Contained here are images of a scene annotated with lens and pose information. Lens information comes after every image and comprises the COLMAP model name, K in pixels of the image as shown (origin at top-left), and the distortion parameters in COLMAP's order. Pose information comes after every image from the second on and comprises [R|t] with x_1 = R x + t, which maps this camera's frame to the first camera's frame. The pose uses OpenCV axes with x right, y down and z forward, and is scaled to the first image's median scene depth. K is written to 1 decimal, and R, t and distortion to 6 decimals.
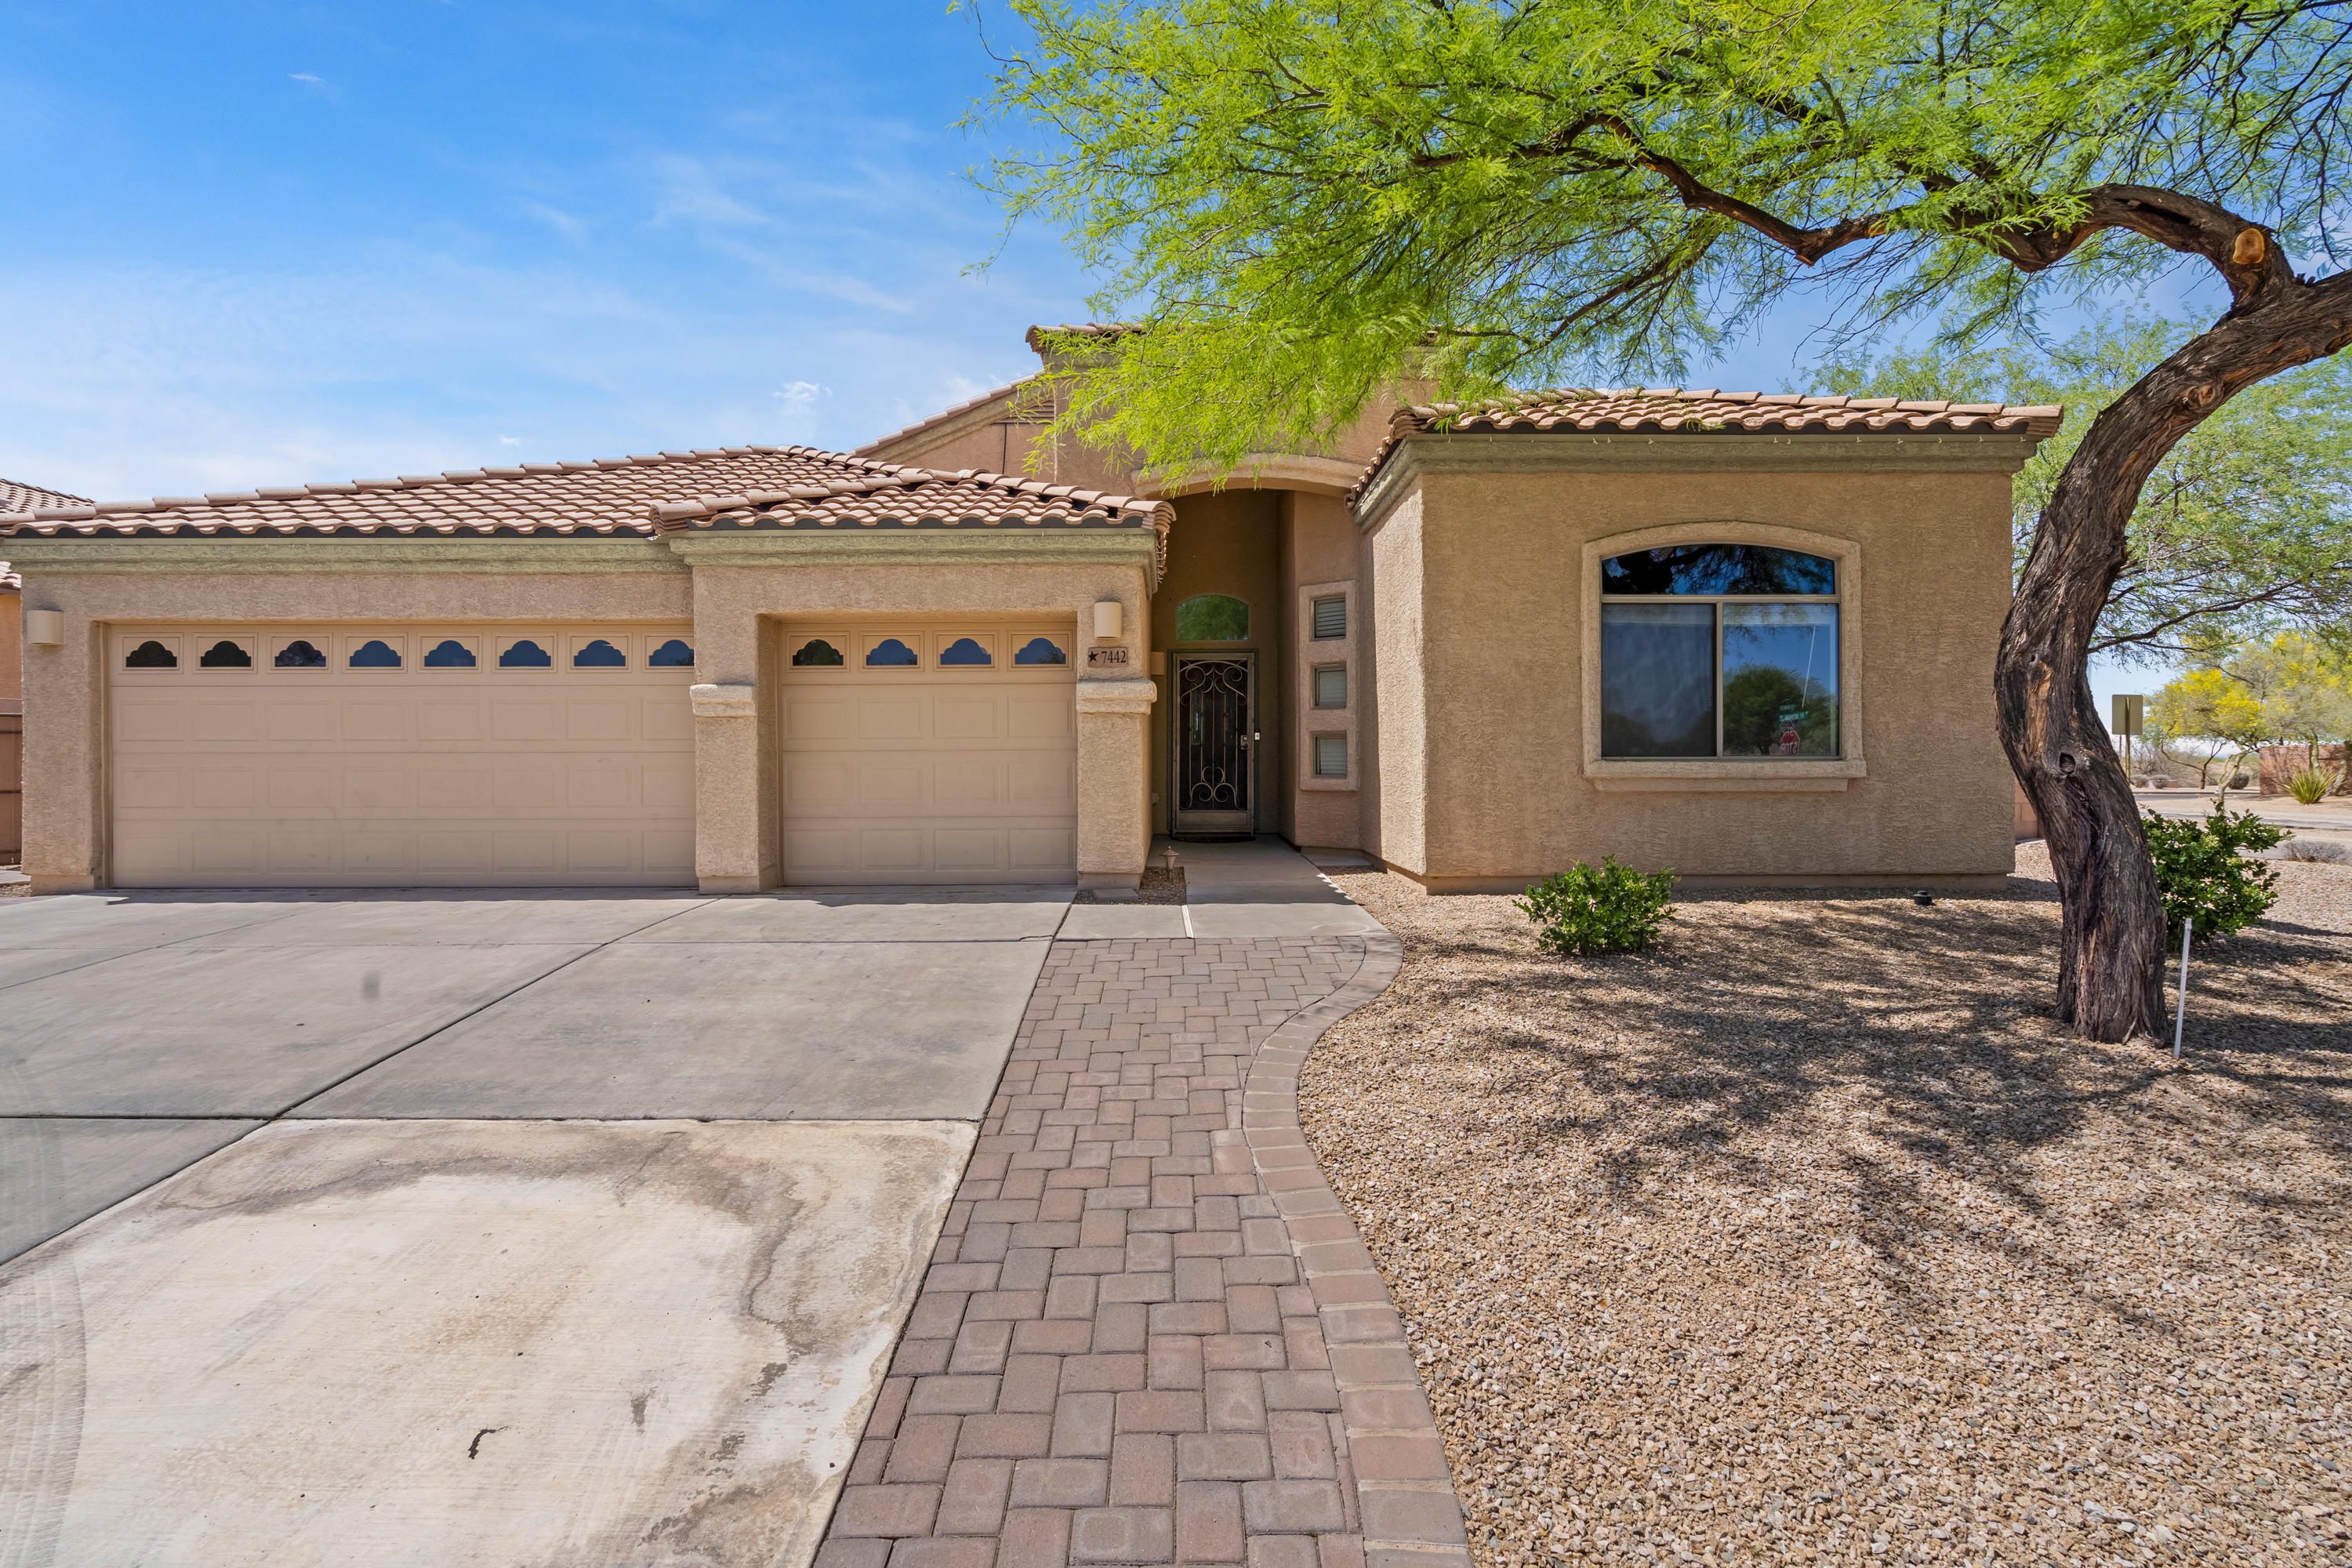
lens RADIAL K [[1082.0, 0, 1179.6], [0, 1082.0, 769.5], [0, 0, 1]] dist [-0.001883, 0.000515]
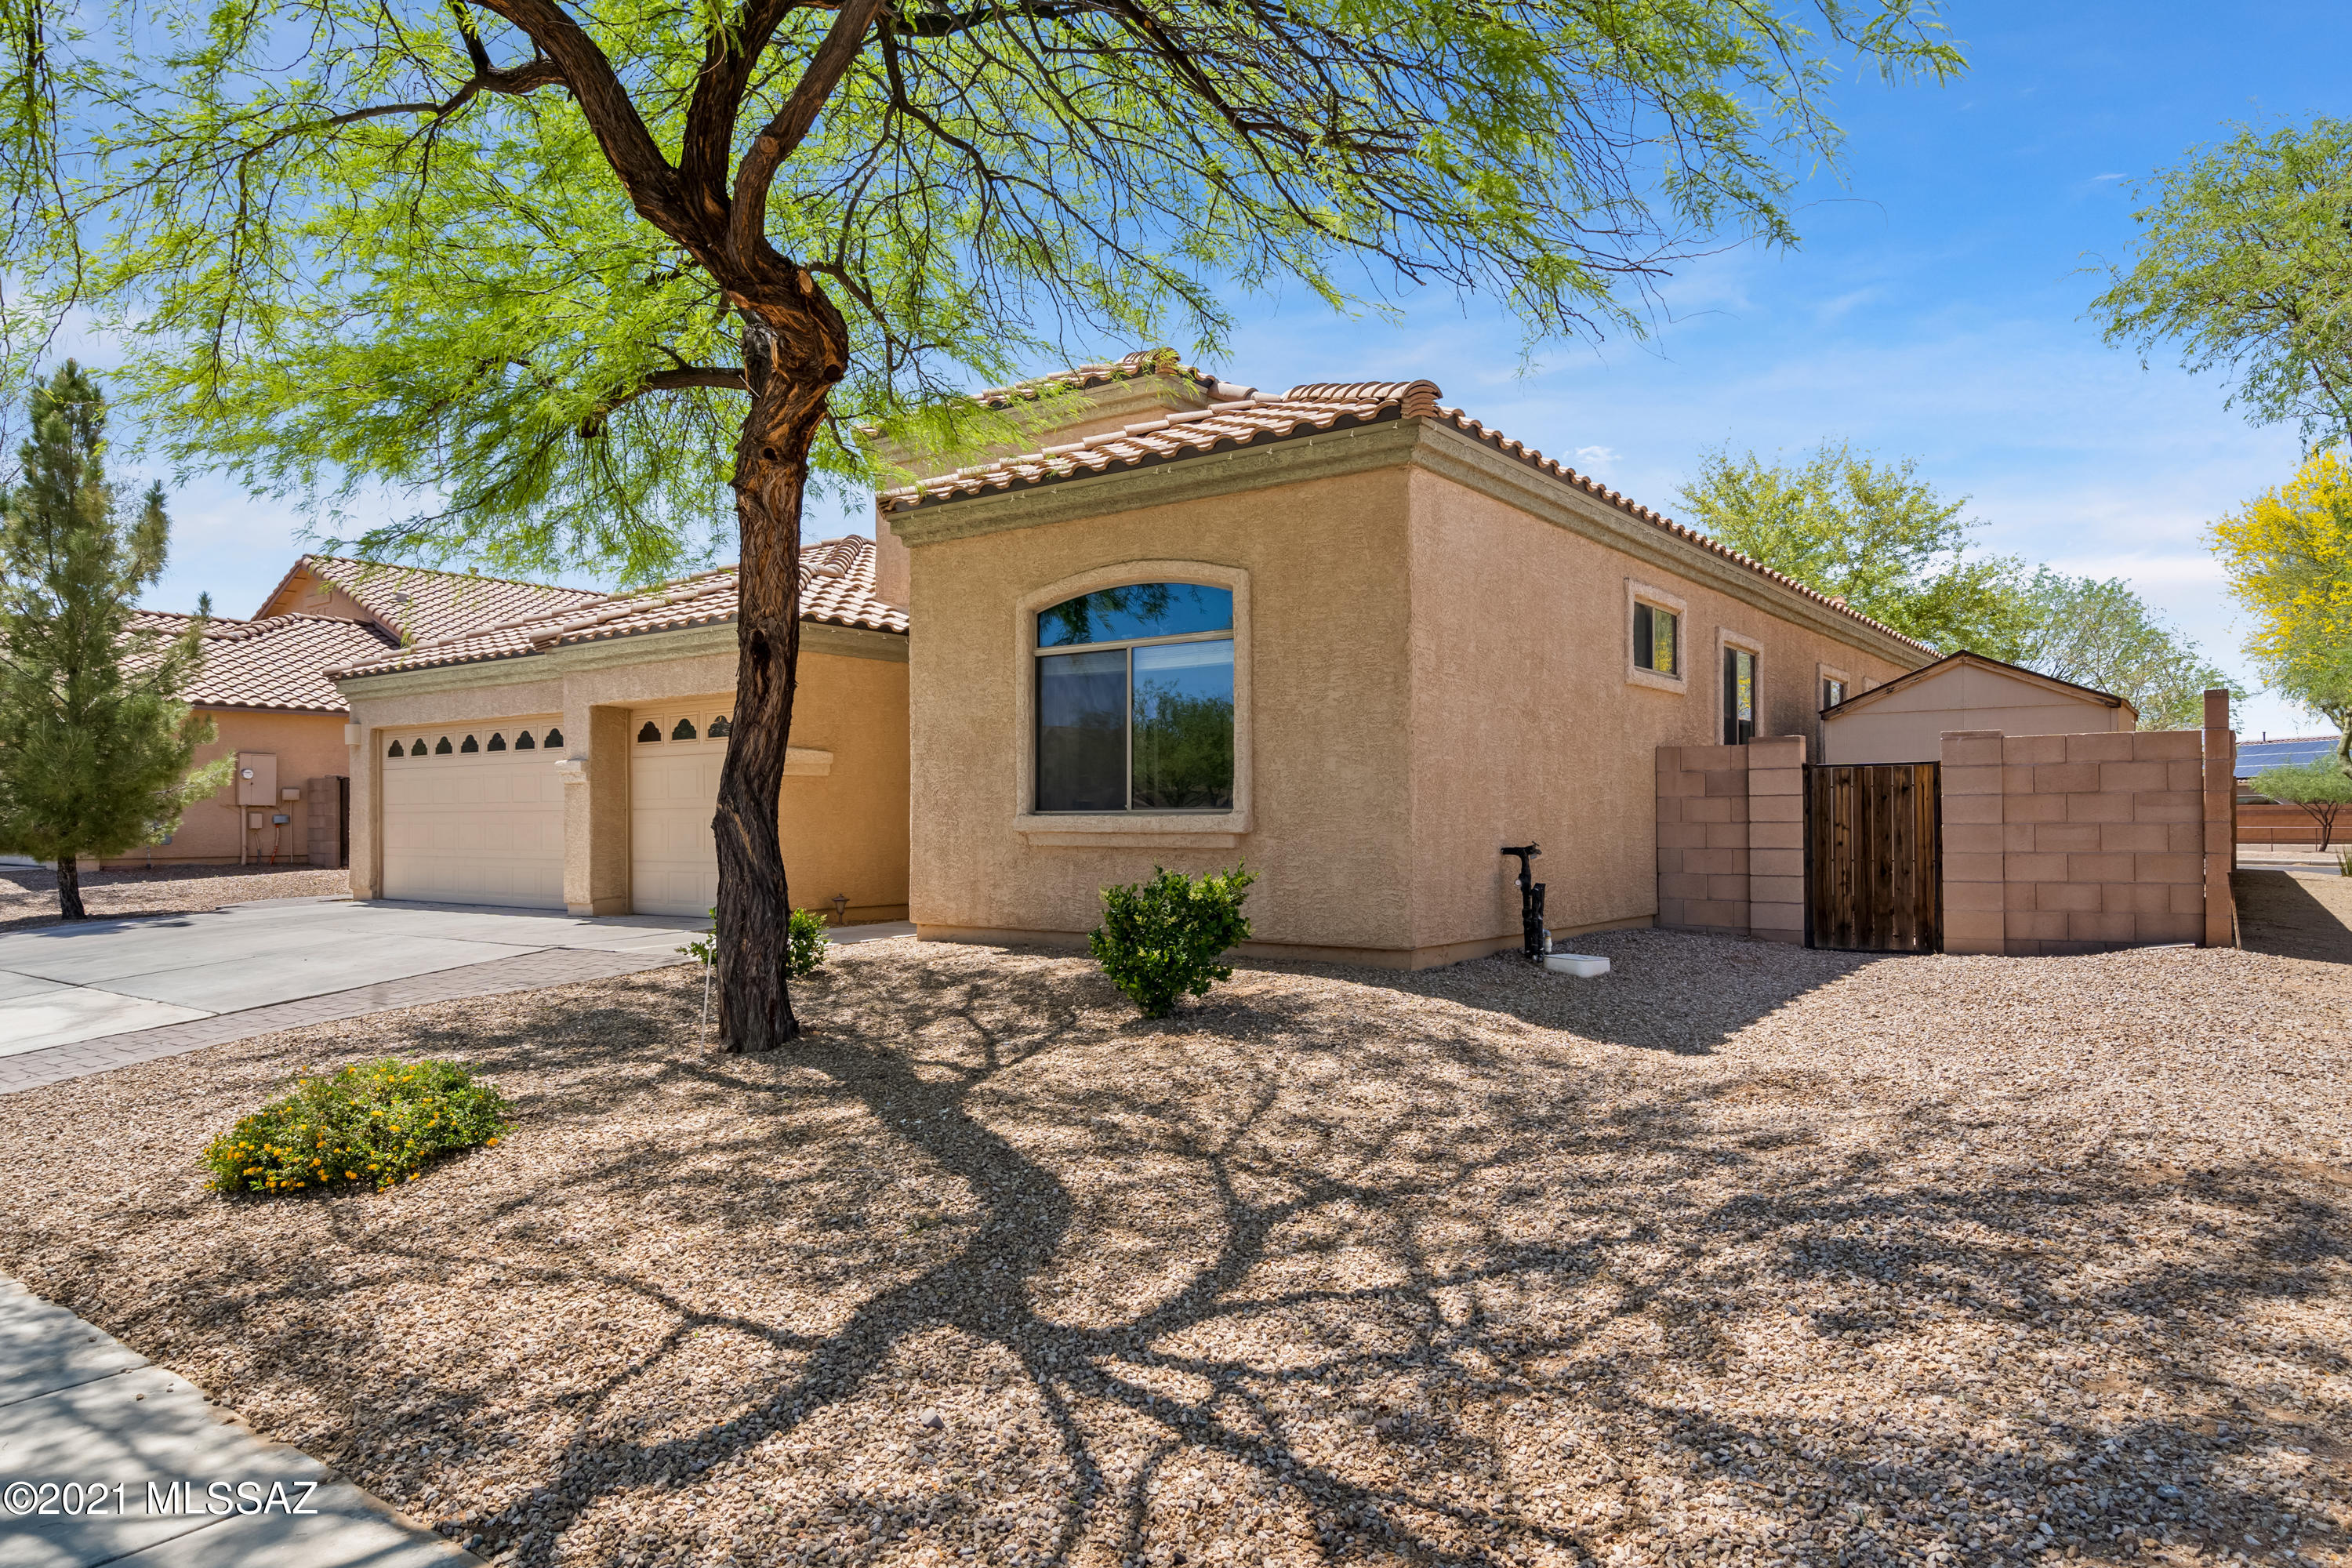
lens RADIAL K [[1426.6, 0, 1176.2], [0, 1426.6, 819.2], [0, 0, 1]] dist [0.001476, 0.000269]
pose [[0.808184, -0.001840, -0.588928, 1.267315], [-0.001559, 0.999985, -0.005263, 0.002361], [0.588928, 0.005171, 0.808169, 0.016434]]
